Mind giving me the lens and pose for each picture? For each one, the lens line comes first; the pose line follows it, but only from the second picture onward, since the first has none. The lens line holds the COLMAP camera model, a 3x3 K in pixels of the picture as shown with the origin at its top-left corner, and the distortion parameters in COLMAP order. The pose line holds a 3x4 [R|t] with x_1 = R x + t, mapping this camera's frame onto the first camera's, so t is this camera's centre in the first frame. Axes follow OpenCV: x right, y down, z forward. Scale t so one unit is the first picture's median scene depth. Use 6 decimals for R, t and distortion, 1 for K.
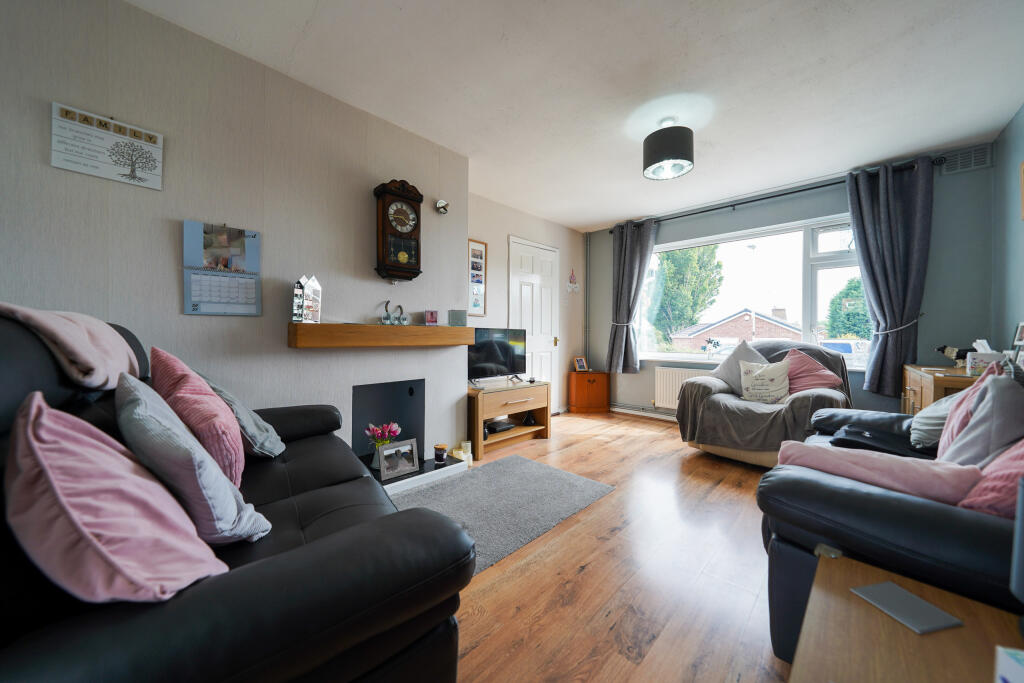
lens RADIAL K [[356.0, 0, 512.0], [0, 356.0, 341.5], [0, 0, 1]] dist [-0.015579, 0.000258]
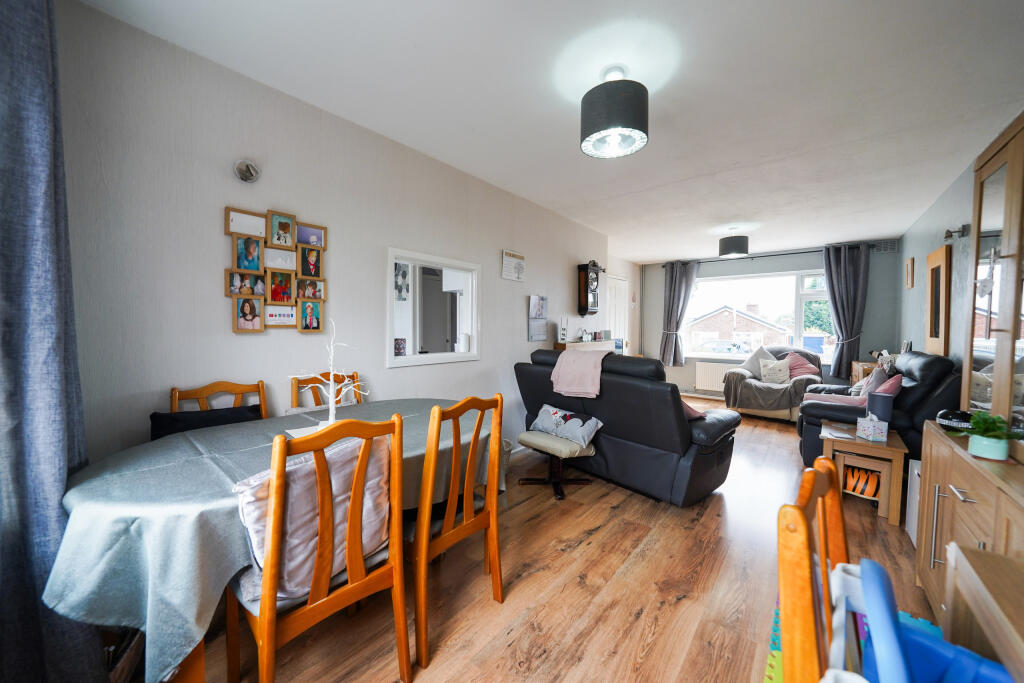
lens RADIAL K [[368.6, 0, 512.0], [0, 368.6, 341.5], [0, 0, 1]] dist [-0.016890, -0.000034]
pose [[0.996983, -0.003656, 0.077533, -0.699665], [0.001873, 0.999732, 0.023058, -0.073684], [-0.077596, -0.022844, 0.996723, -0.663309]]
